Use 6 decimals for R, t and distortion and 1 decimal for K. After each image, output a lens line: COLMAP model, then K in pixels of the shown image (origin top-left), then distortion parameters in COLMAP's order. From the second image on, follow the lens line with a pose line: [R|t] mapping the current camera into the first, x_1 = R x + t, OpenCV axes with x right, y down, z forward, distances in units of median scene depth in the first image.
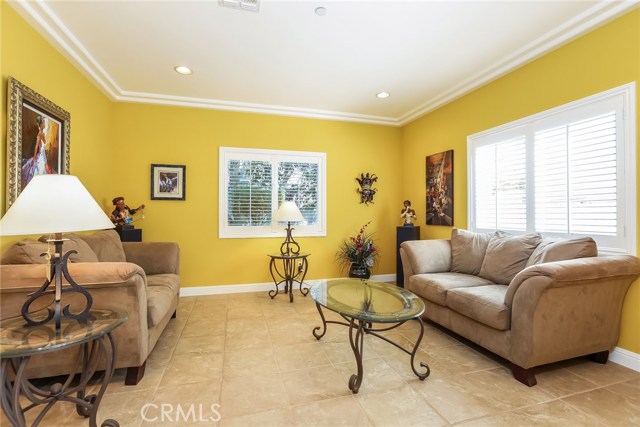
lens RADIAL K [[299.2, 0, 316.3], [0, 299.2, 210.7], [0, 0, 1]] dist [-0.021085, 0.000756]
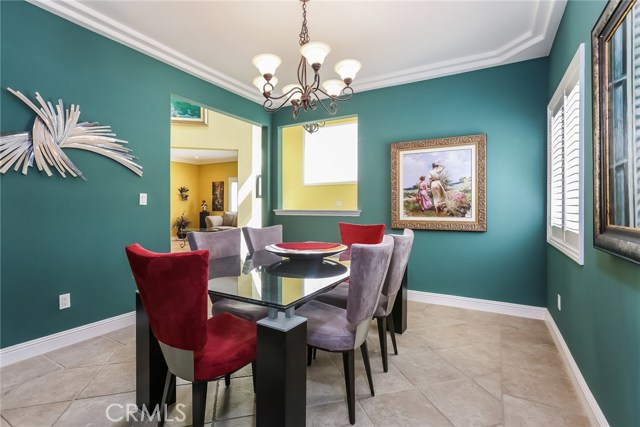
lens RADIAL K [[299.2, 0, 316.3], [0, 299.2, 210.7], [0, 0, 1]] dist [-0.021085, 0.000756]
pose [[0.728467, -0.005436, 0.685059, -0.680250], [-0.010415, 0.999765, 0.019008, -0.008562], [-0.685001, -0.020981, 0.728240, -1.344502]]
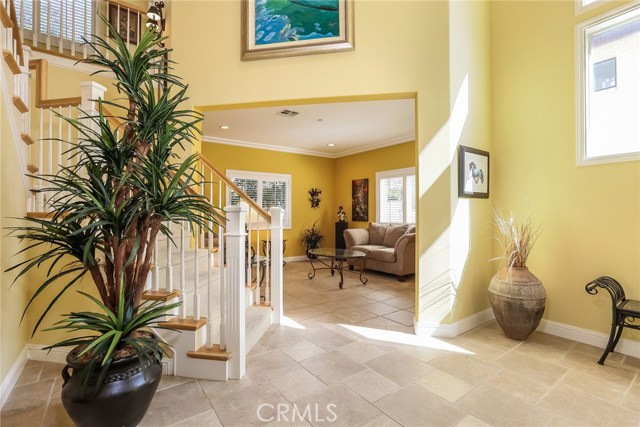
lens RADIAL K [[299.2, 0, 316.3], [0, 299.2, 210.7], [0, 0, 1]] dist [-0.021085, 0.000756]
pose [[0.947883, 0.001622, 0.318614, -0.374550], [-0.001883, 0.999998, 0.000510, -0.011532], [-0.318612, -0.001083, 0.947885, -0.554705]]
